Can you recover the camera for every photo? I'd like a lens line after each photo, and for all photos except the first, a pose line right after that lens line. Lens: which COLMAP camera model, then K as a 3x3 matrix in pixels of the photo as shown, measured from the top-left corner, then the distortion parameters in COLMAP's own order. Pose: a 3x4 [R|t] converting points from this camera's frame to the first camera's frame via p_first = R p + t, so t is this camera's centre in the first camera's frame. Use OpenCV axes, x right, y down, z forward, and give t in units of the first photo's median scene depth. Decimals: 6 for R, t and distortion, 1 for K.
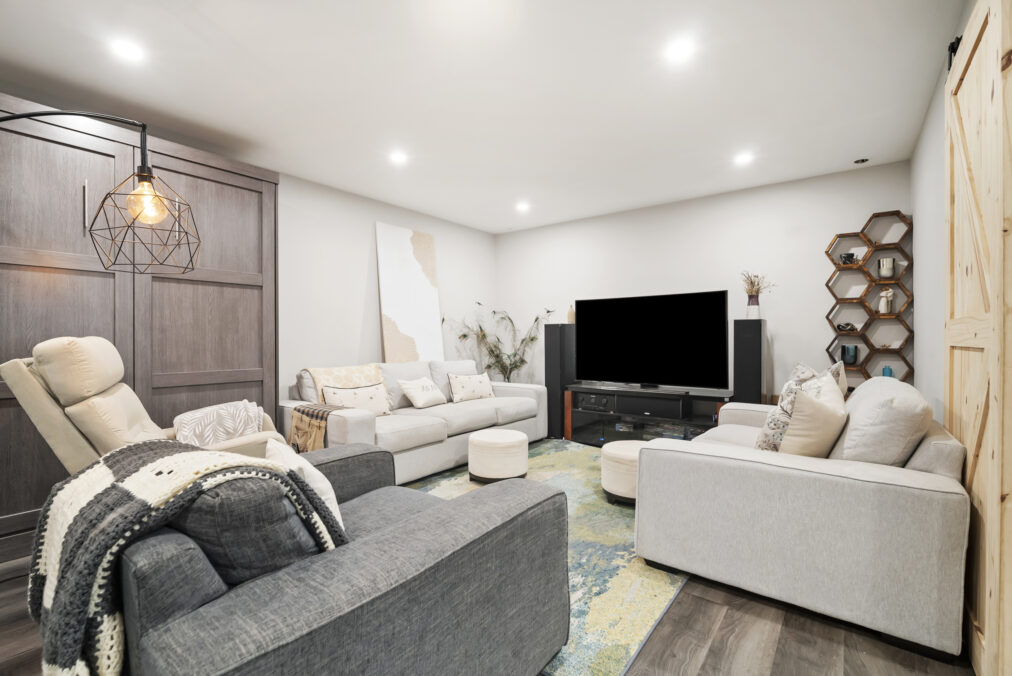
lens RADIAL K [[454.4, 0, 504.4], [0, 454.4, 340.1], [0, 0, 1]] dist [-0.004186, -0.000215]
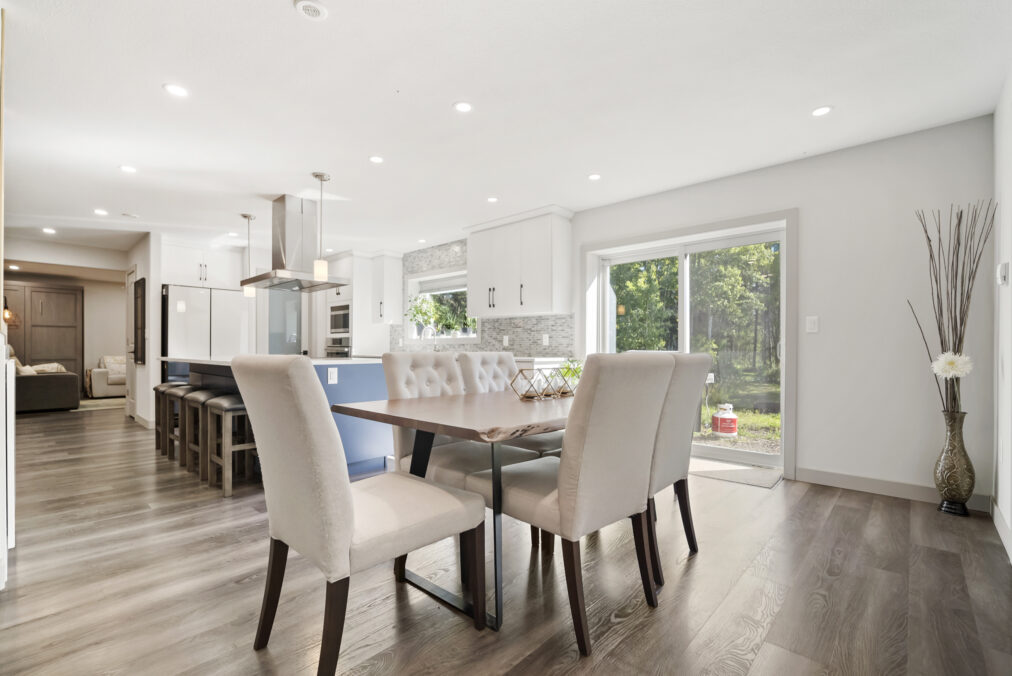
lens RADIAL K [[466.1, 0, 506.5], [0, 466.1, 348.1], [0, 0, 1]] dist [0.000533, 0.000184]
pose [[0.994806, 0.001675, -0.101773, 1.612161], [-0.001989, 0.999994, -0.002988, 0.013597], [0.101767, 0.003174, 0.994803, -1.088506]]
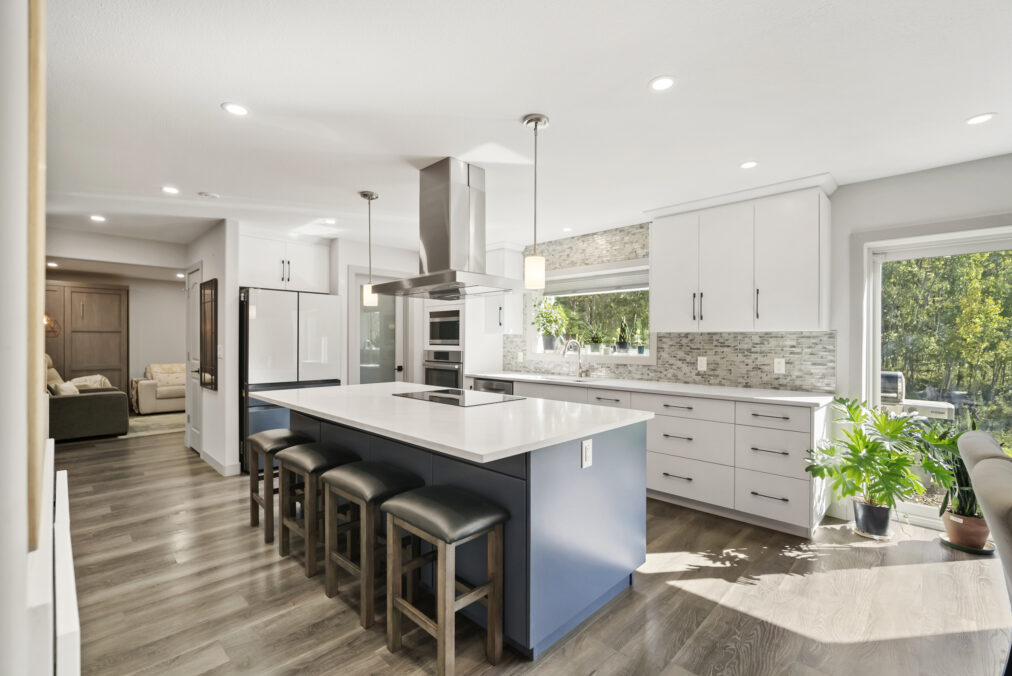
lens RADIAL K [[454.4, 0, 504.4], [0, 454.4, 340.1], [0, 0, 1]] dist [-0.004186, -0.000215]
pose [[0.992067, 0.004305, -0.125633, 1.234325], [-0.004623, 0.999987, -0.002239, -0.048151], [0.125622, 0.002802, 0.992074, -0.806491]]
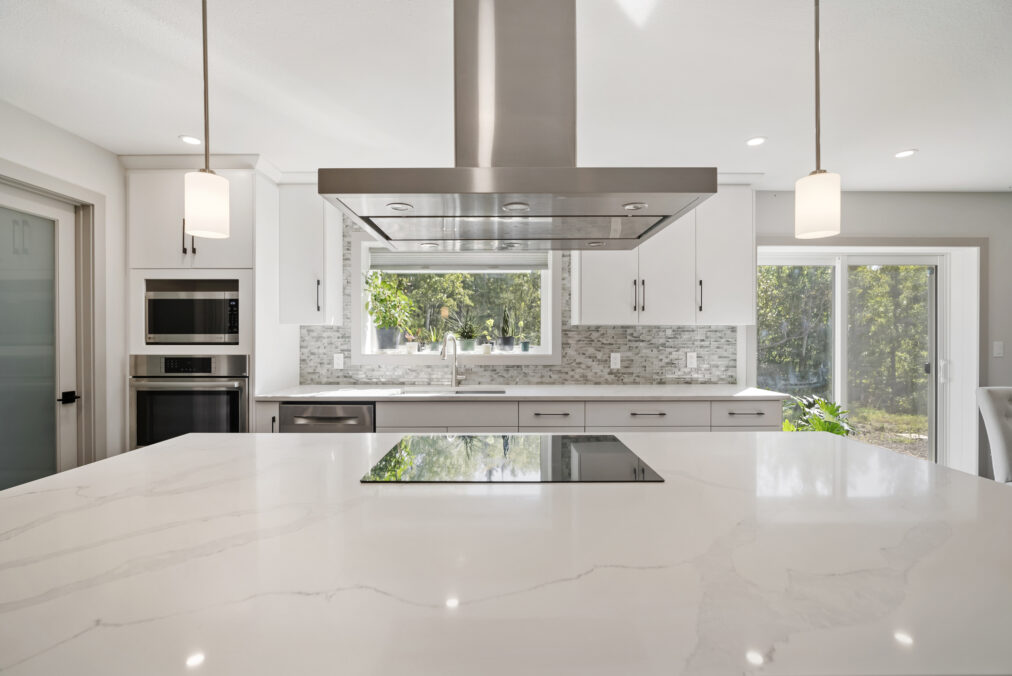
lens RADIAL K [[454.4, 0, 504.4], [0, 454.4, 340.1], [0, 0, 1]] dist [-0.004186, -0.000215]
pose [[0.791300, -0.004132, 0.611415, 0.892910], [0.000547, 0.999982, 0.006050, -0.046702], [-0.611428, -0.004453, 0.791287, -0.405022]]
